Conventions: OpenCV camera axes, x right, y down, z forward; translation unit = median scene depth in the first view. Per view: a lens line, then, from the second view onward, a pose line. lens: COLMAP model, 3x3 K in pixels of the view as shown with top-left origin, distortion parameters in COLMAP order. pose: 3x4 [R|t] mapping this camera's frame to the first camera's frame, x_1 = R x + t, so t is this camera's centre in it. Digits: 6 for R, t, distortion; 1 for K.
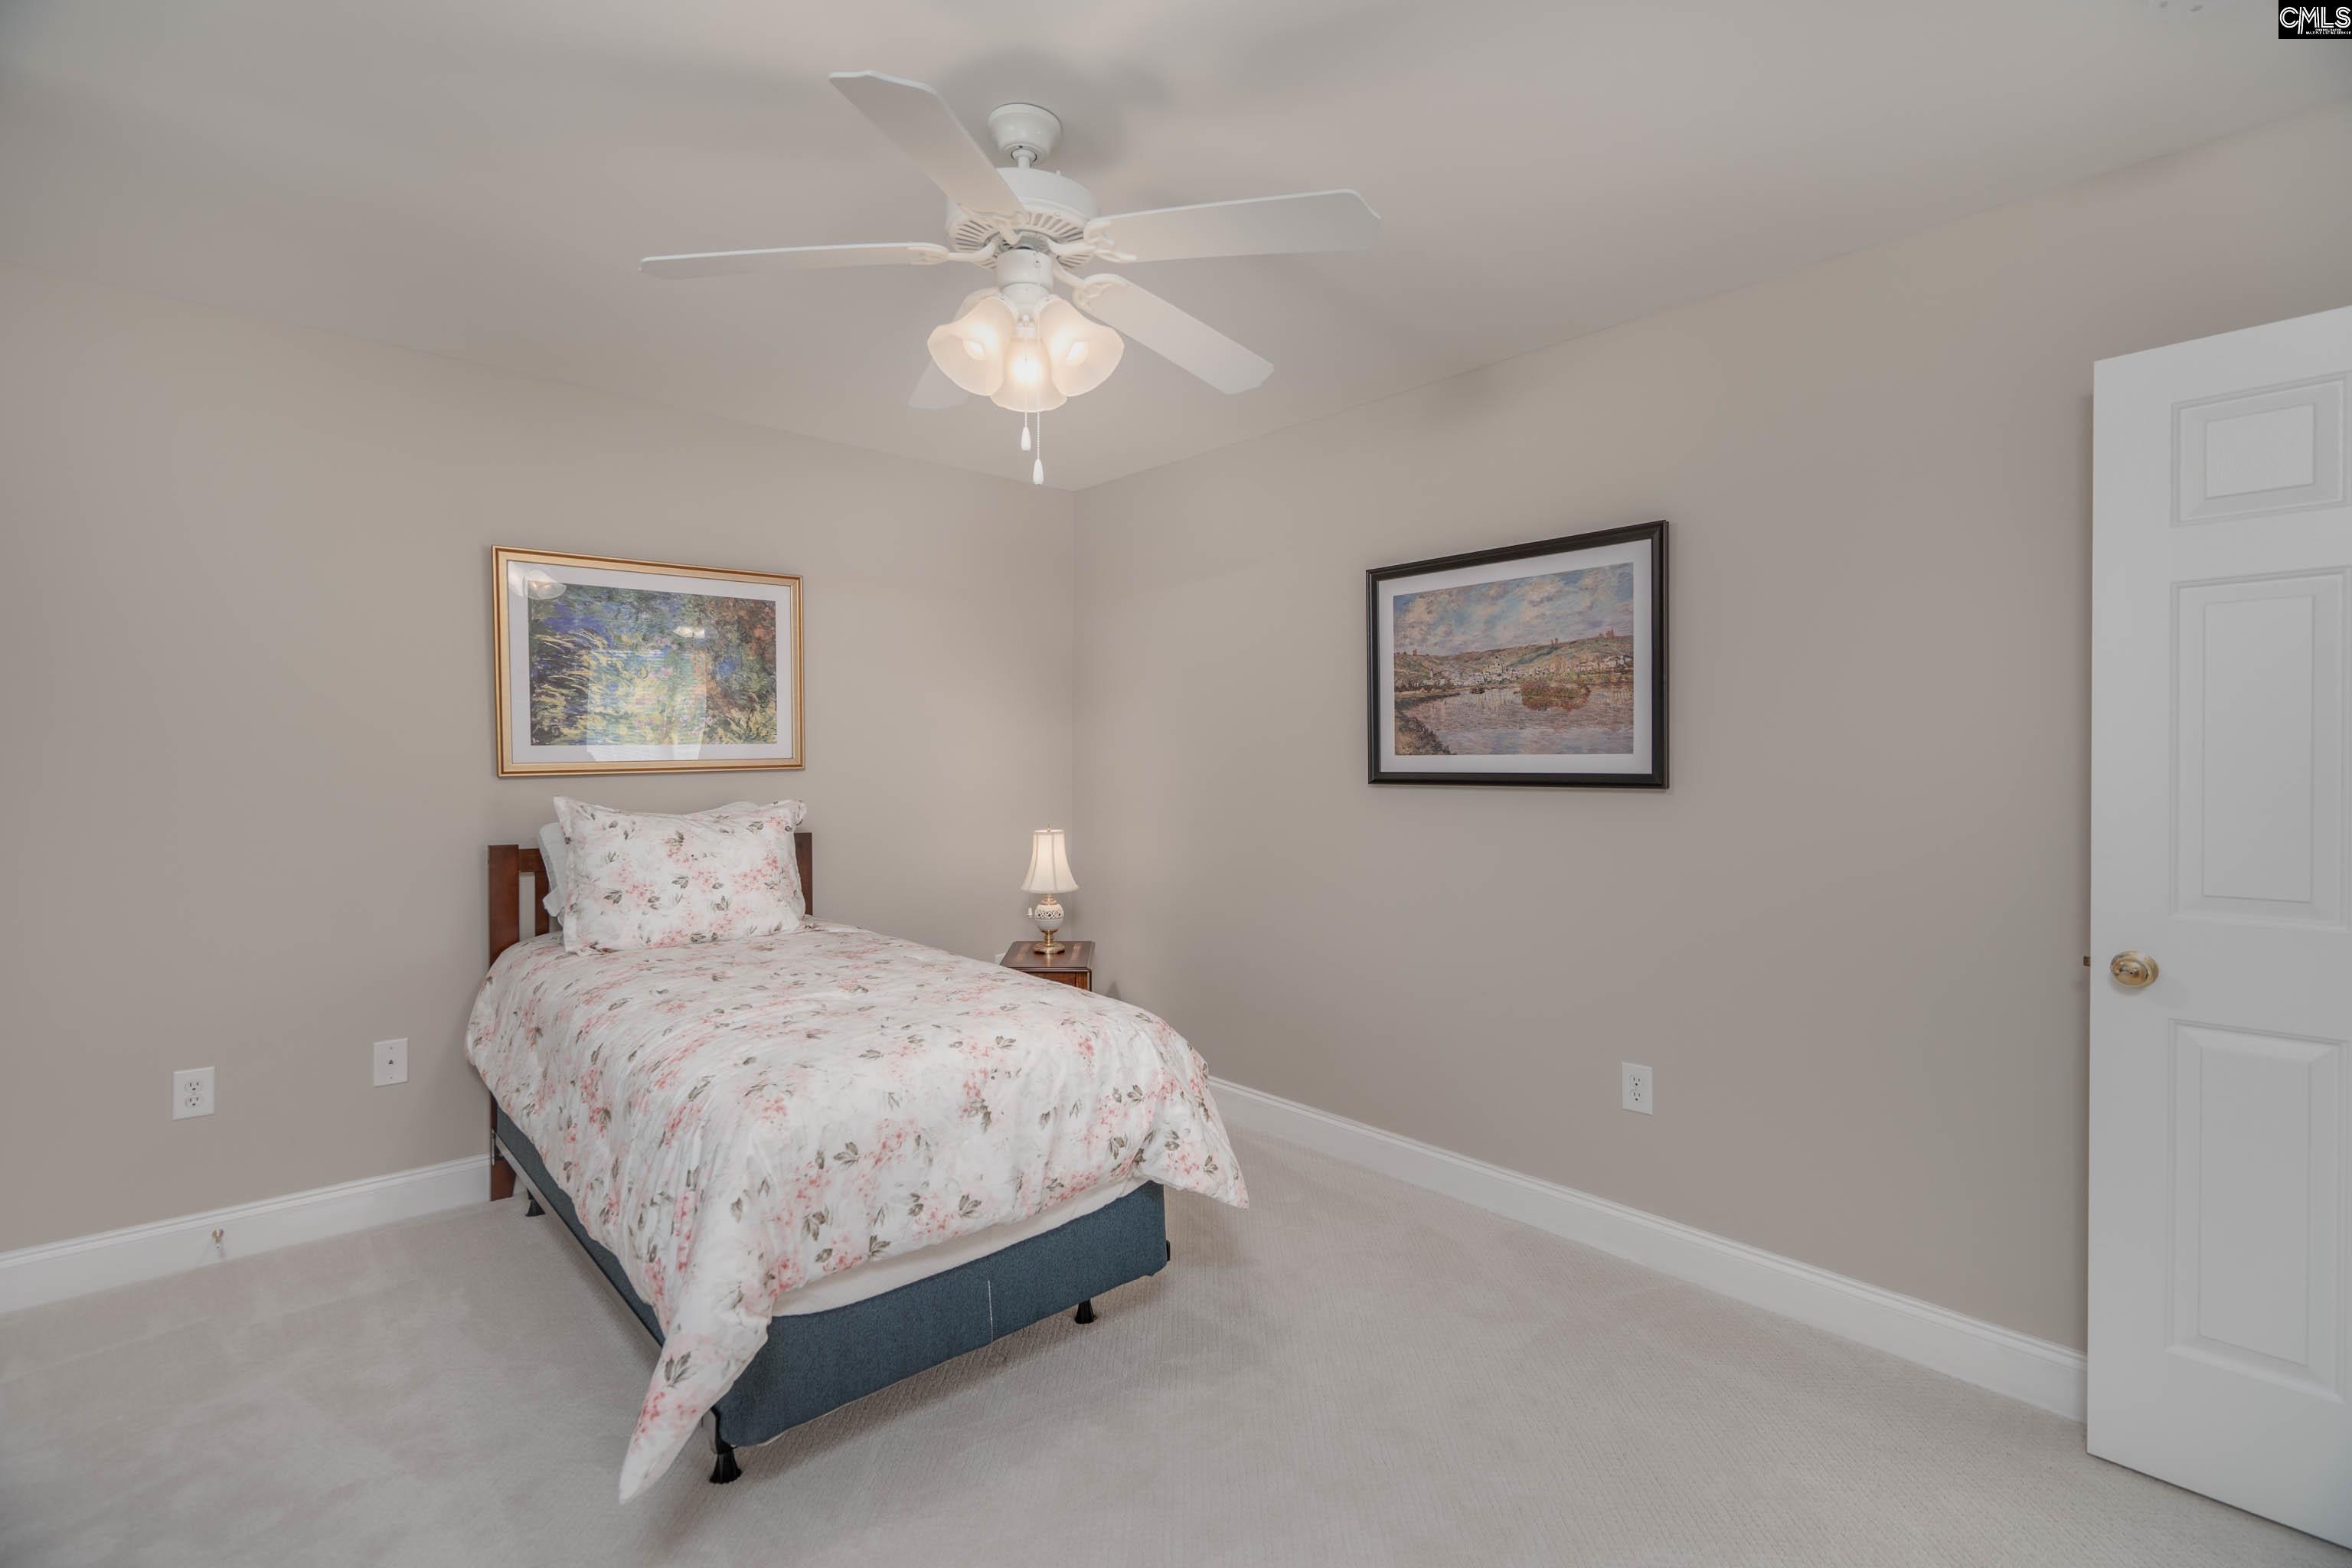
lens RADIAL K [[1059.7, 0, 1175.2], [0, 1059.7, 770.0], [0, 0, 1]] dist [-0.004812, 0.002254]
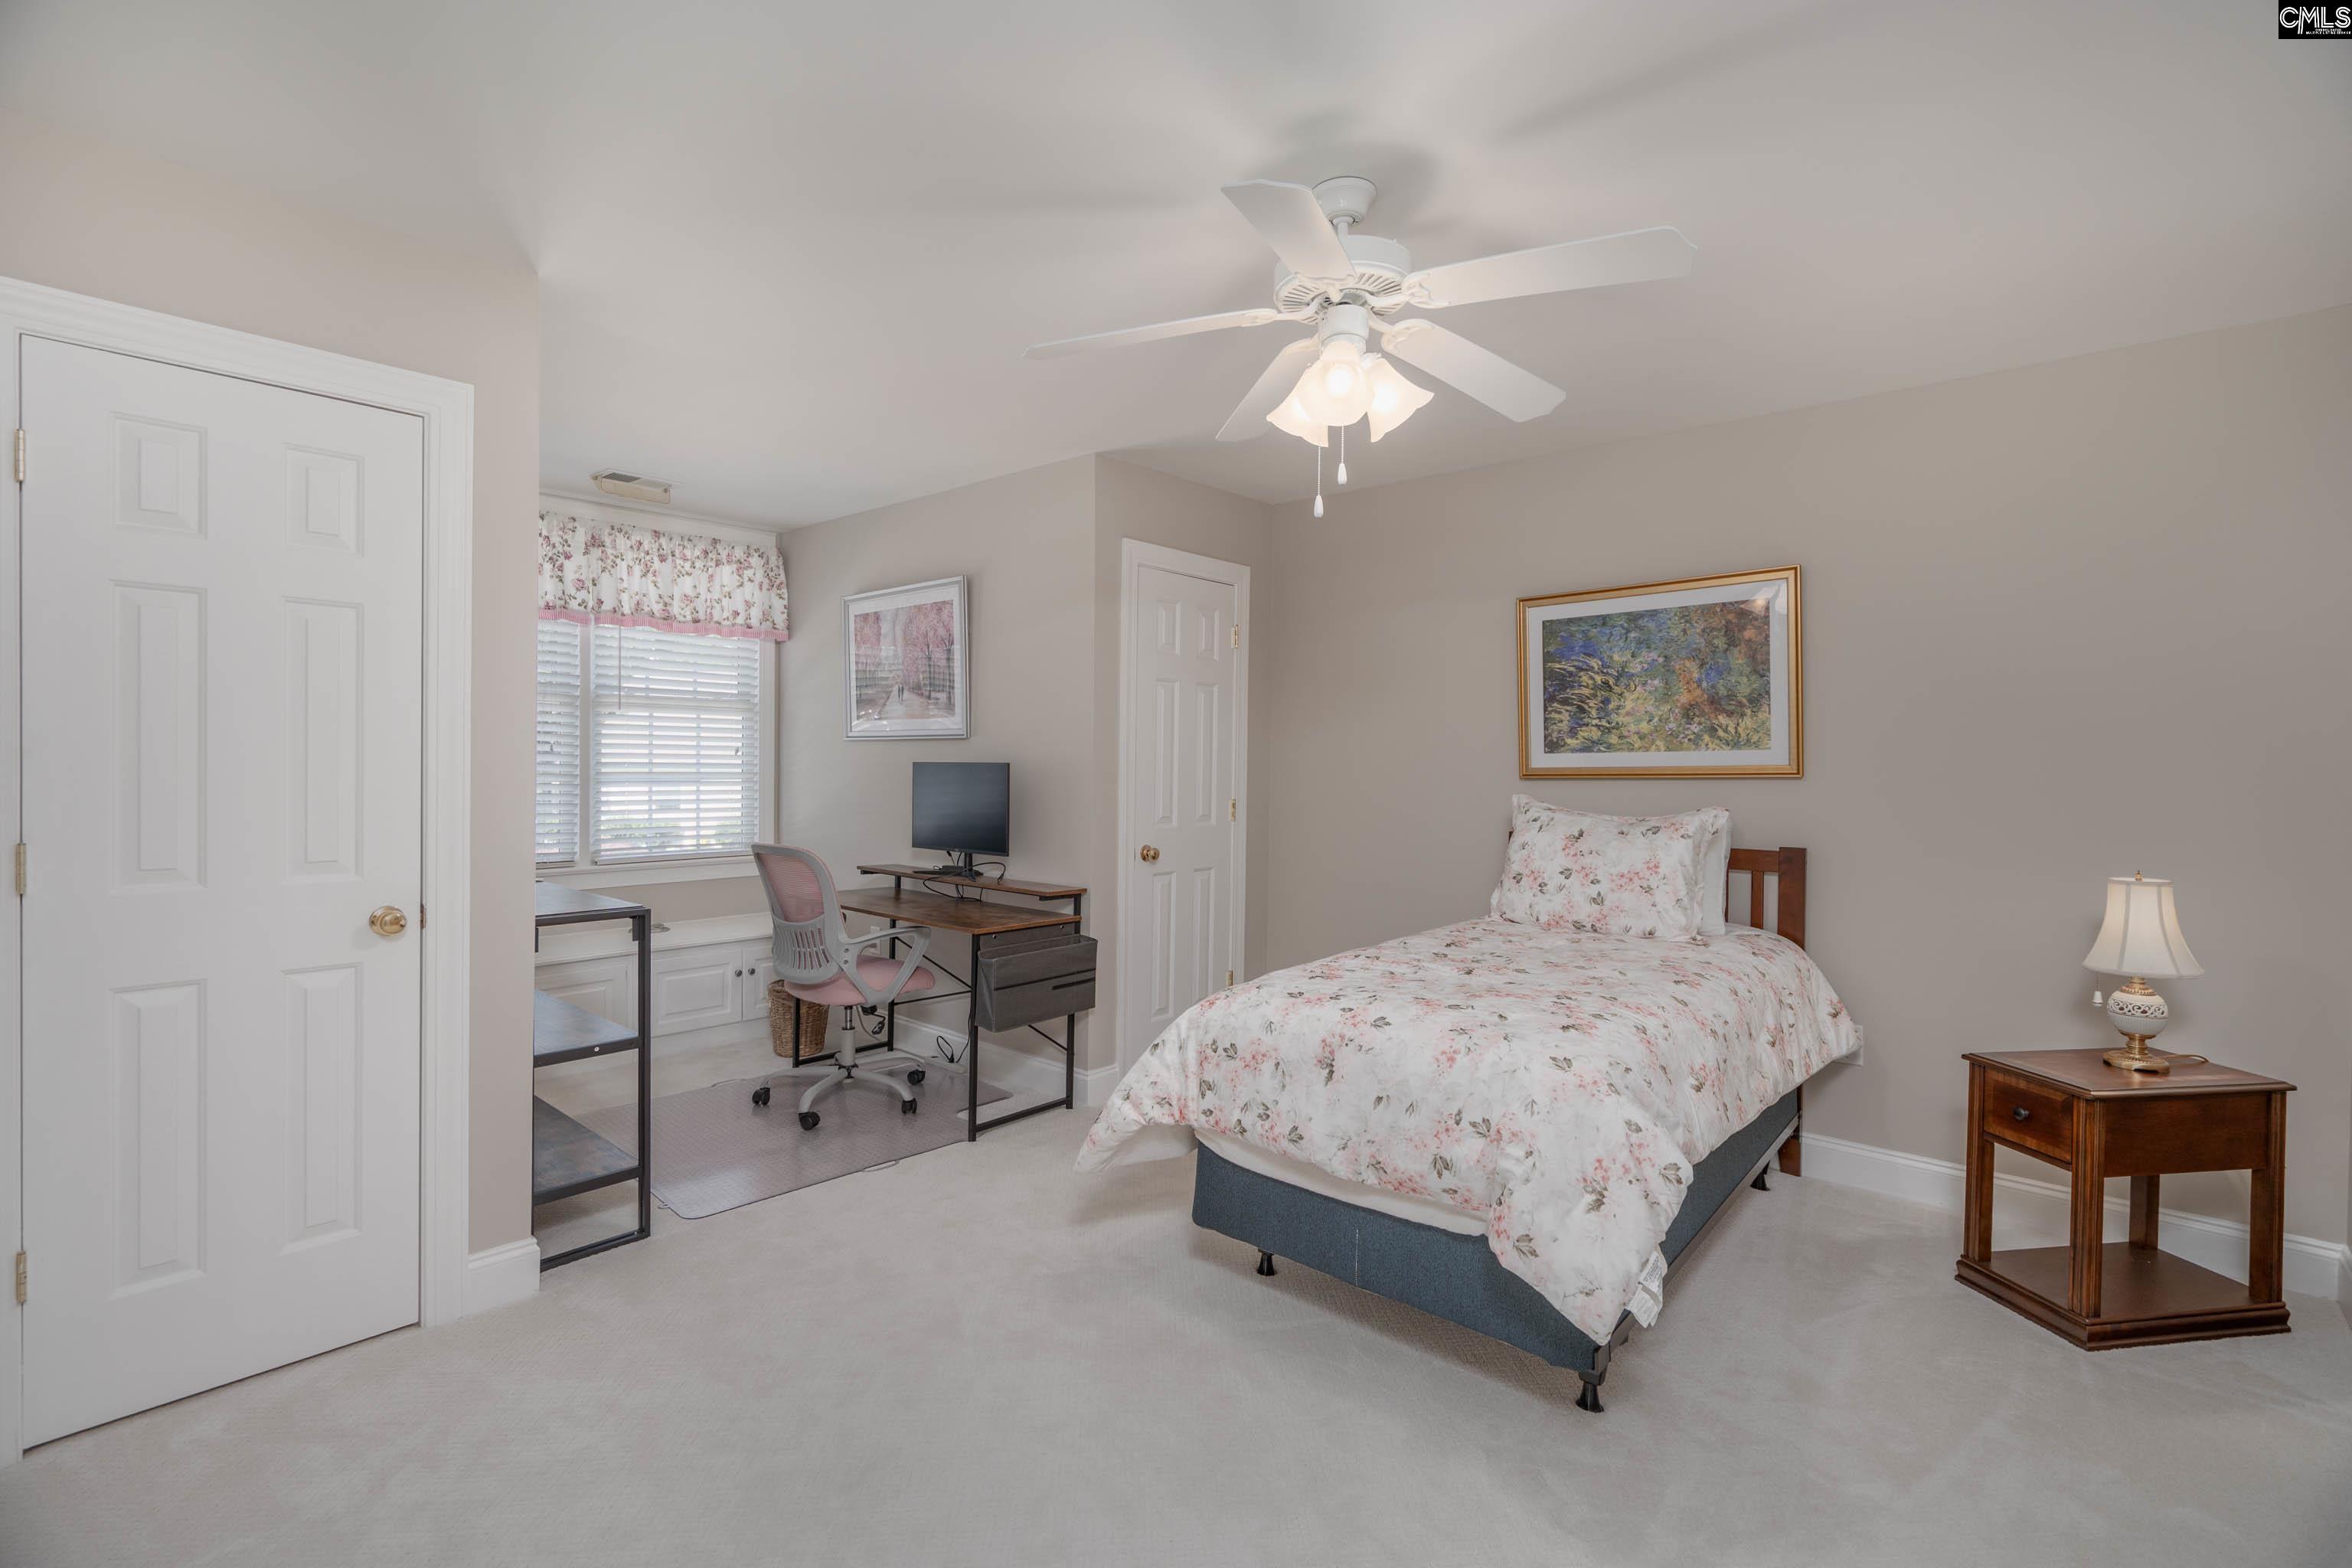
lens RADIAL K [[1059.7, 0, 1166.5], [0, 1059.7, 779.9], [0, 0, 1]] dist [-0.004812, 0.002254]
pose [[0.106712, 0.016743, -0.994149, 0.501948], [-0.018913, 0.999711, 0.014806, -0.001978], [0.994110, 0.017222, 0.106998, 0.373825]]
